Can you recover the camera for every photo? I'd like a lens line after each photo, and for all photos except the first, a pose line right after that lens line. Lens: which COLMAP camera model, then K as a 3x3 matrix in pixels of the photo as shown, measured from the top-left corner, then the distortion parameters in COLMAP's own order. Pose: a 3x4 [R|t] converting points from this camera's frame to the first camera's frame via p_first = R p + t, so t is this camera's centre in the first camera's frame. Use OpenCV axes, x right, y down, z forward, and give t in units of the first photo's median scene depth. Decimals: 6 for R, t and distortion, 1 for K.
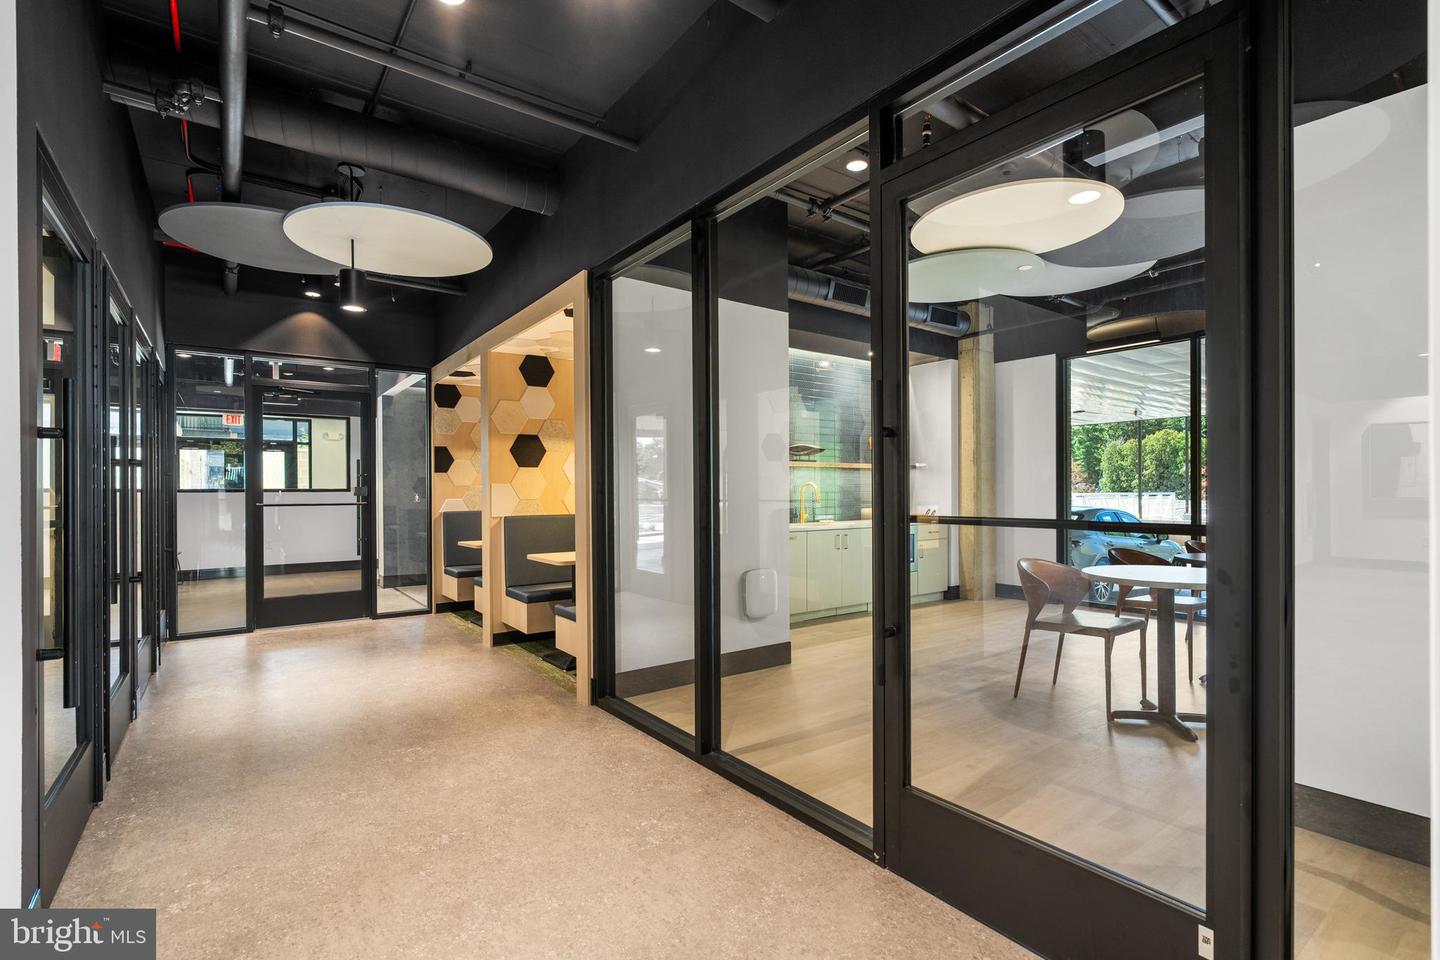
lens RADIAL K [[648.2, 0, 710.0], [0, 648.2, 492.2], [0, 0, 1]] dist [0.003683, 0.000843]
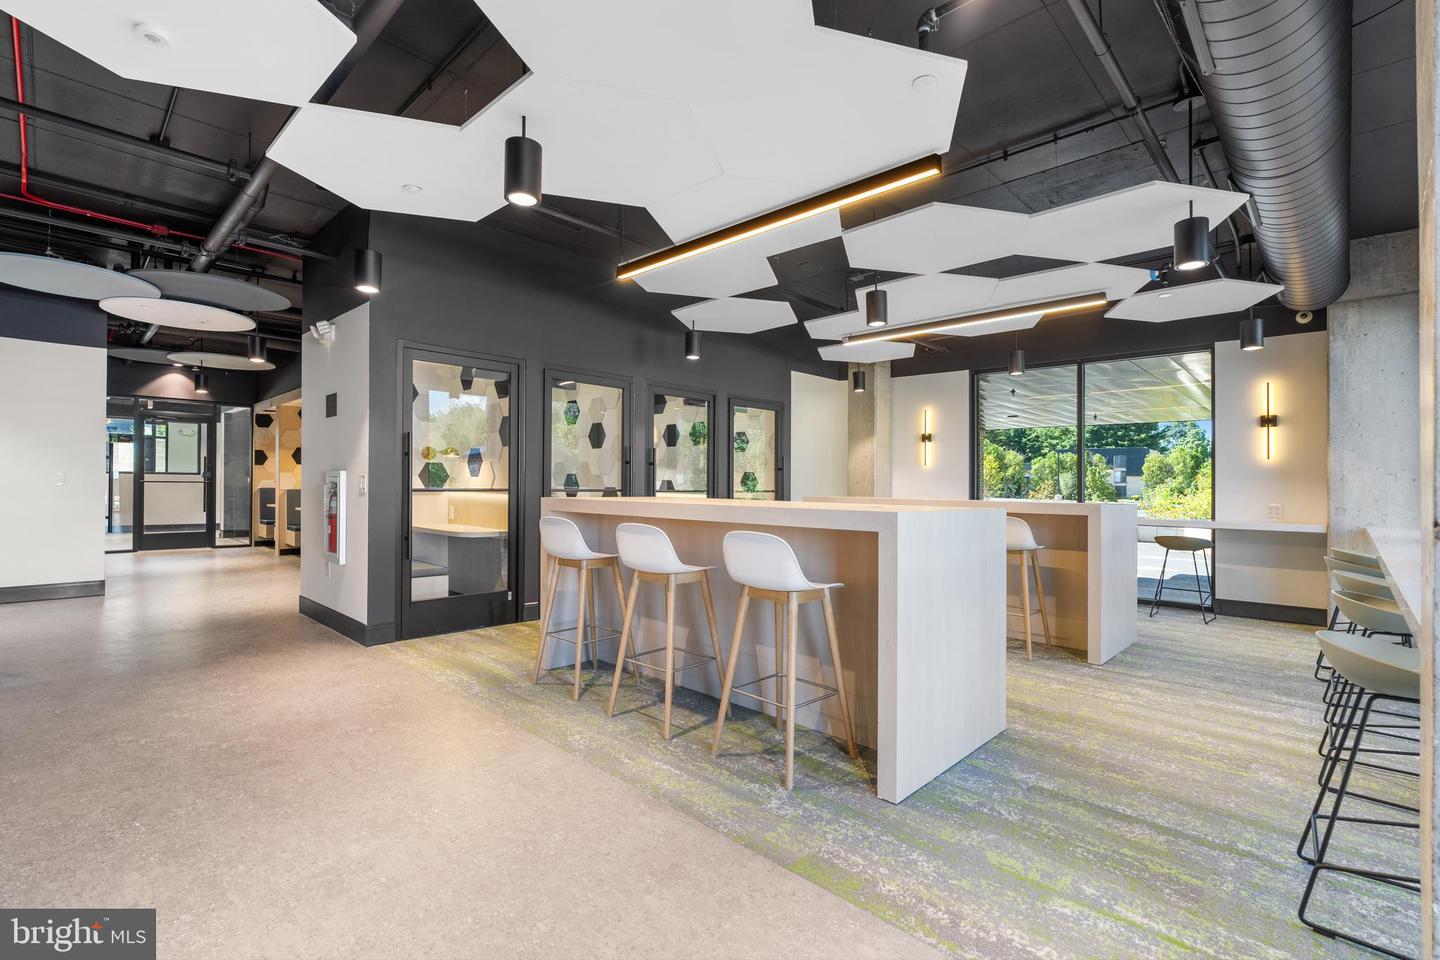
lens RADIAL K [[648.2, 0, 725.8], [0, 648.2, 480.1], [0, 0, 1]] dist [0.003683, 0.000843]
pose [[0.985310, 0.014485, 0.170158, 0.585481], [-0.014980, 0.999886, 0.001624, -0.014397], [-0.170115, -0.004149, 0.985415, -1.036381]]
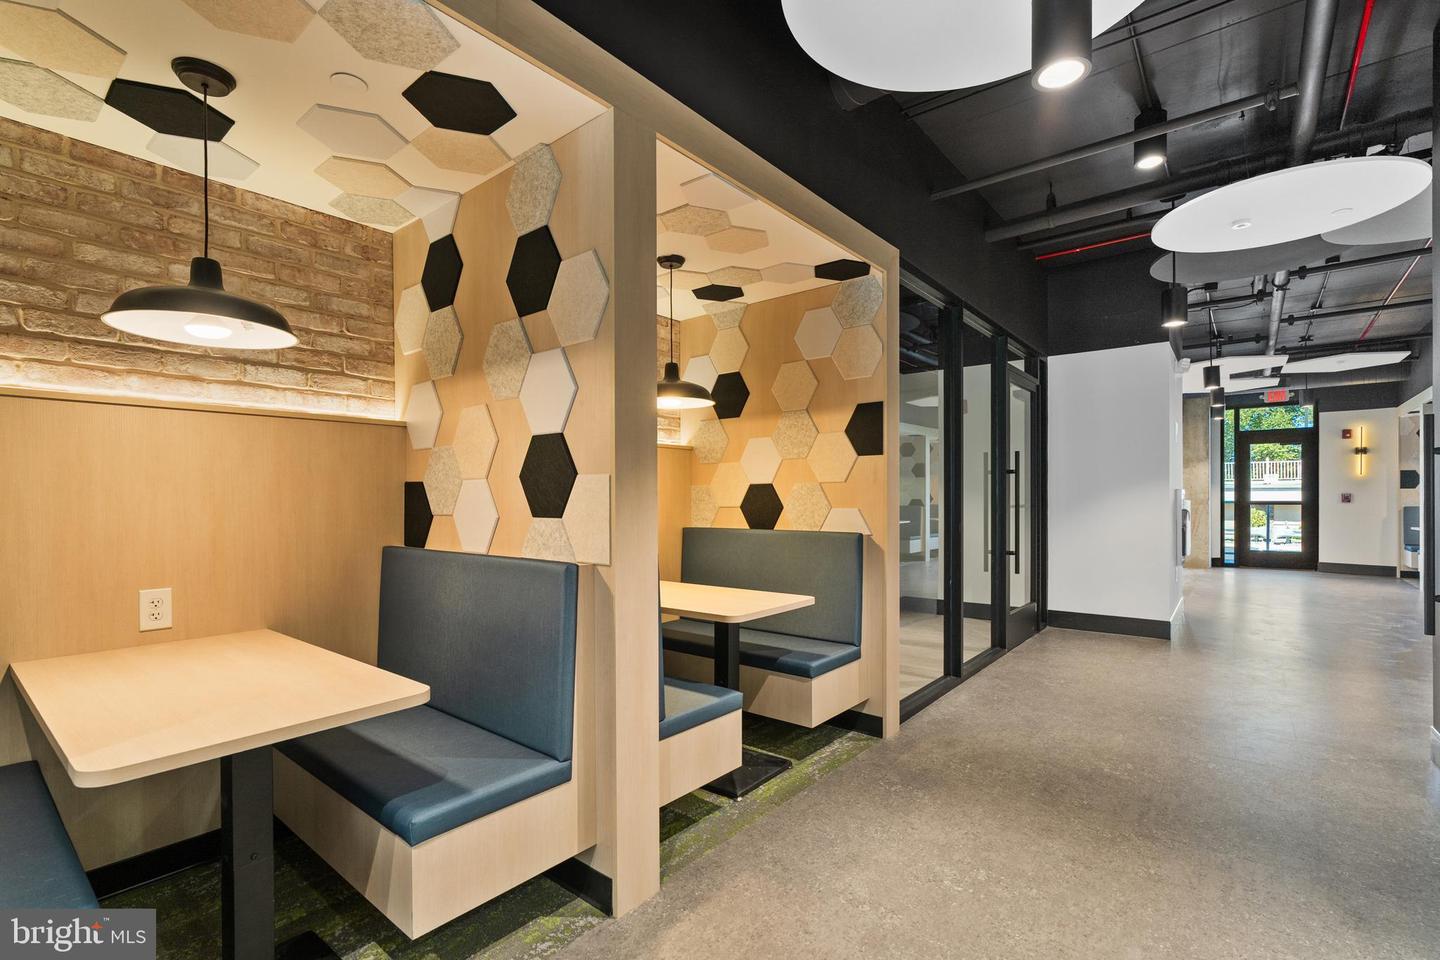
lens RADIAL K [[648.2, 0, 726.6], [0, 648.2, 502.1], [0, 0, 1]] dist [0.003683, 0.000843]
pose [[-0.255200, 0.002408, 0.966885, -0.636370], [0.004054, 0.999991, -0.001420, 0.006023], [-0.966880, 0.003557, -0.255207, 0.927836]]
